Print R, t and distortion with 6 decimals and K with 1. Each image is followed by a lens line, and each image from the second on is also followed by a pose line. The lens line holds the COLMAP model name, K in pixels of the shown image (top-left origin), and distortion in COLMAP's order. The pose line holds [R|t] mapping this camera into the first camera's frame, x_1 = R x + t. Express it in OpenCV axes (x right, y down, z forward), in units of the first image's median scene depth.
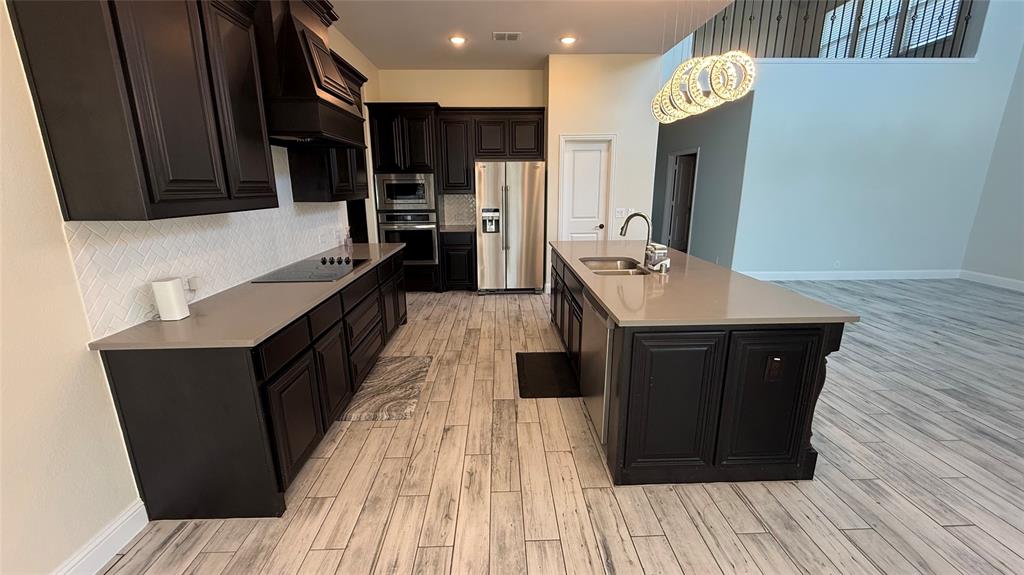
lens RADIAL K [[408.4, 0, 508.5], [0, 408.4, 290.0], [0, 0, 1]] dist [-0.000507, 0.000379]
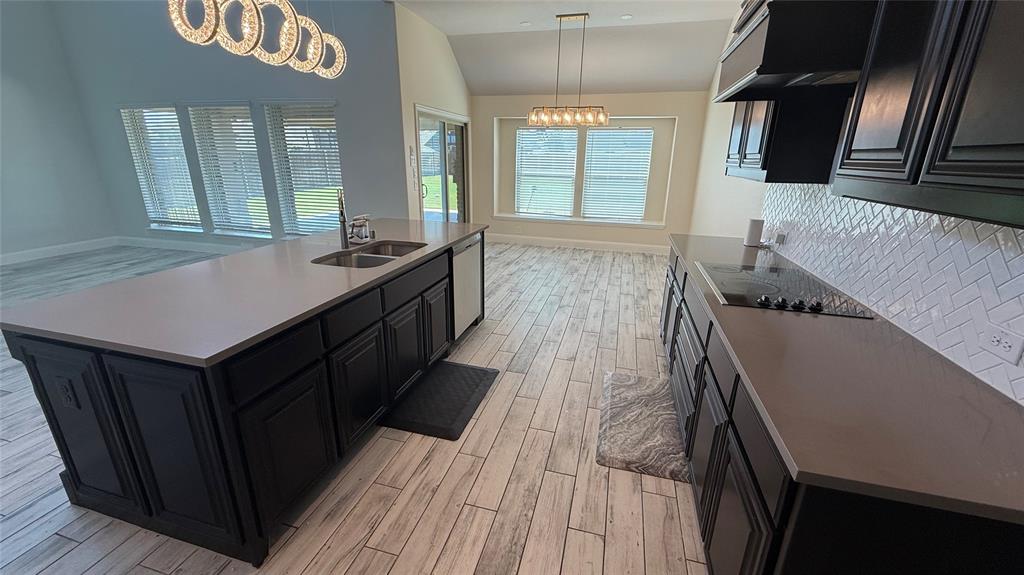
lens RADIAL K [[408.4, 0, 509.0], [0, 408.4, 289.1], [0, 0, 1]] dist [-0.000507, 0.000379]
pose [[-0.956571, -0.094682, 0.275693, -0.252695], [0.067218, 0.848642, 0.524680, -0.437184], [-0.283642, 0.520425, -0.805422, 1.711991]]
